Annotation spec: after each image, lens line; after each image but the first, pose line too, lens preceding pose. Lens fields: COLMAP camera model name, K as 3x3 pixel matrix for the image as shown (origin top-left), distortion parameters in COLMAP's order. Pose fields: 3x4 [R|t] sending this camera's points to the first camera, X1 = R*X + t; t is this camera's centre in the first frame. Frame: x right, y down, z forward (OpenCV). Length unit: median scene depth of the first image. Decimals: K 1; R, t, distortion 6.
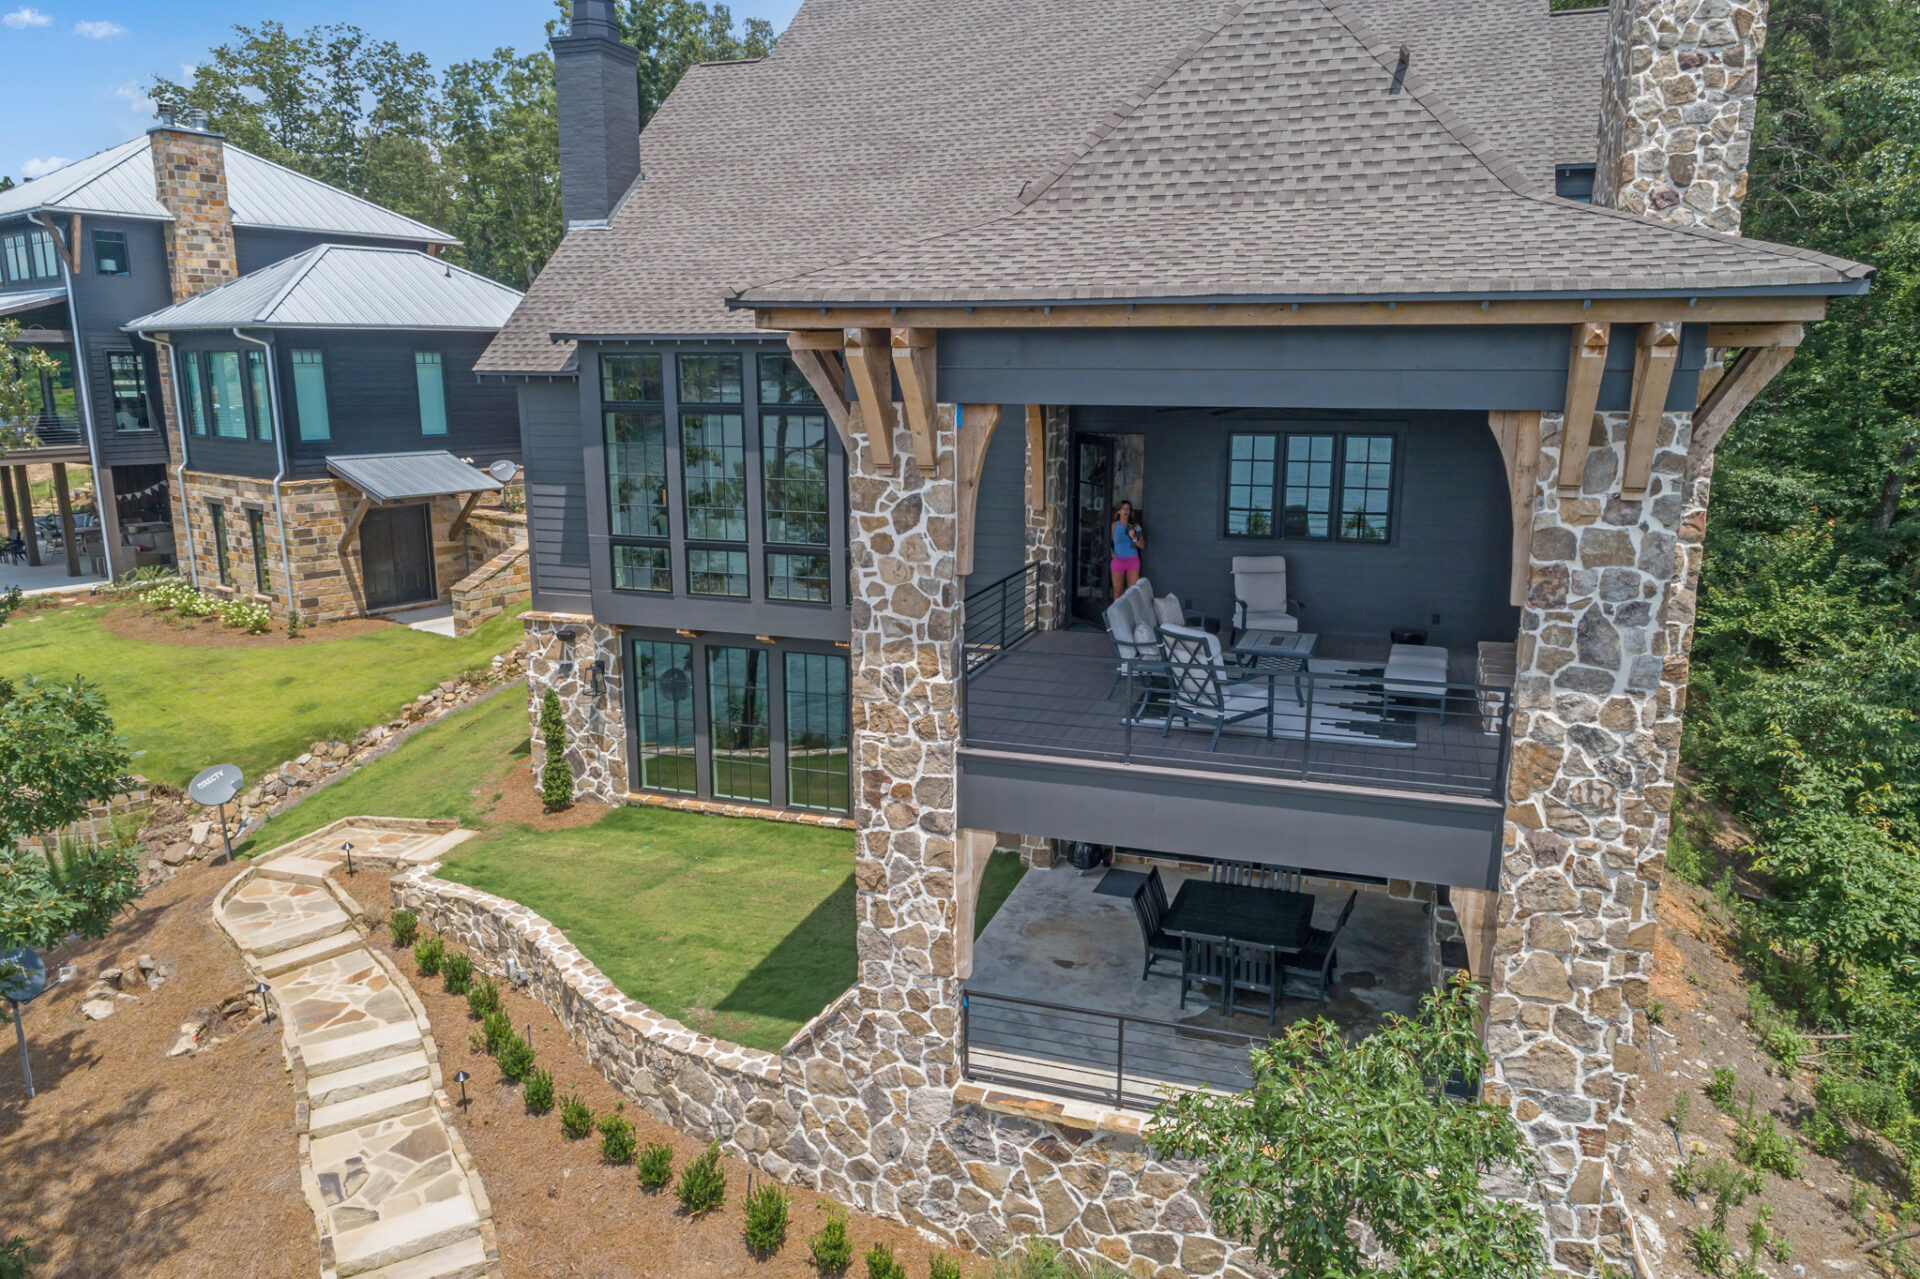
lens RADIAL K [[1297.7, 0, 960.0], [0, 1297.7, 639.5], [0, 0, 1]] dist [-0.002586, 0.009854]
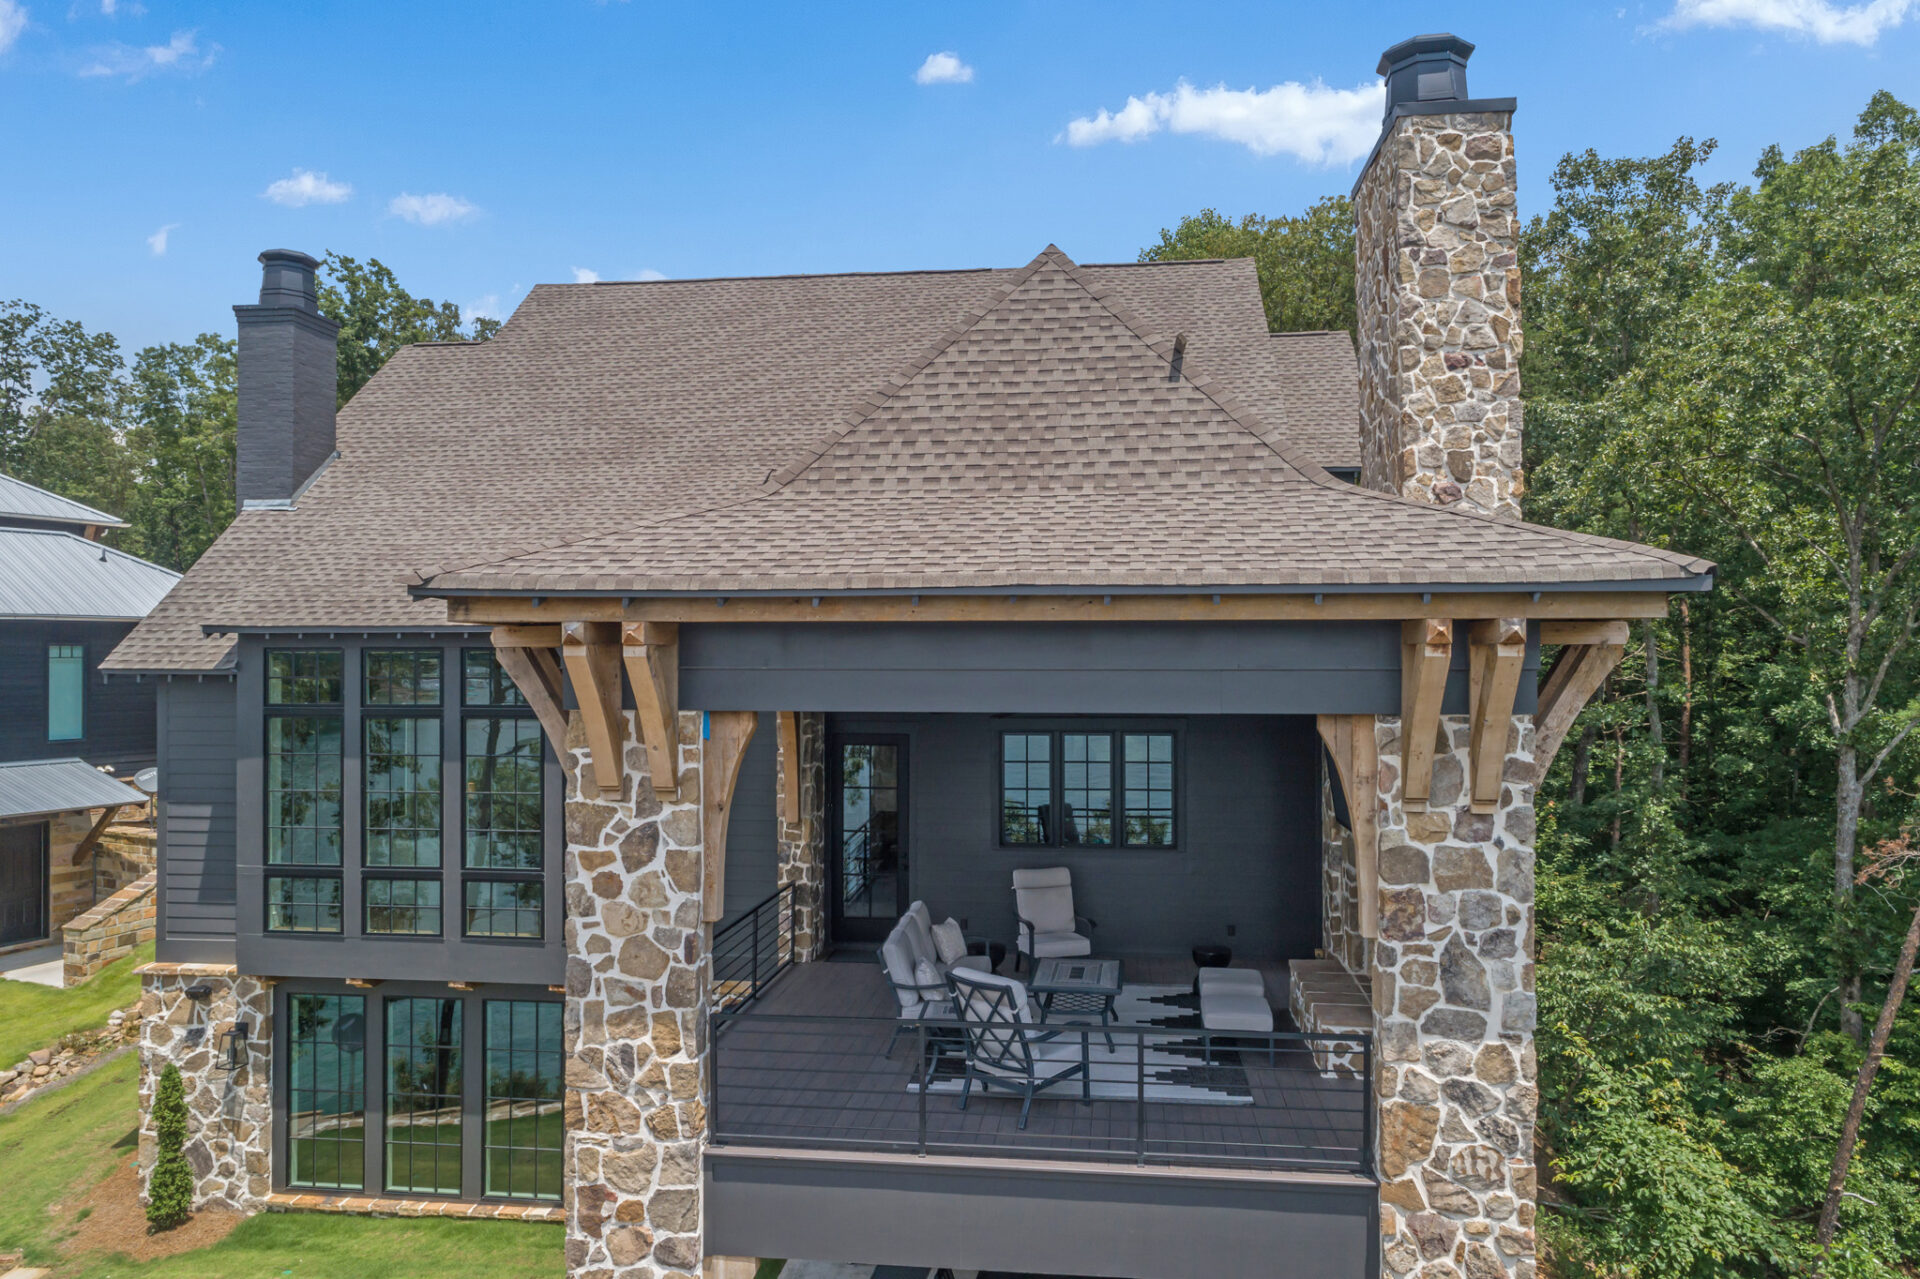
lens RADIAL K [[1297.7, 0, 960.0], [0, 1297.7, 639.5], [0, 0, 1]] dist [-0.002586, 0.009854]
pose [[0.979355, -0.000806, 0.202145, -0.008869], [0.044796, 0.975995, -0.213134, -0.041284], [-0.197121, 0.217790, 0.955882, 0.162124]]
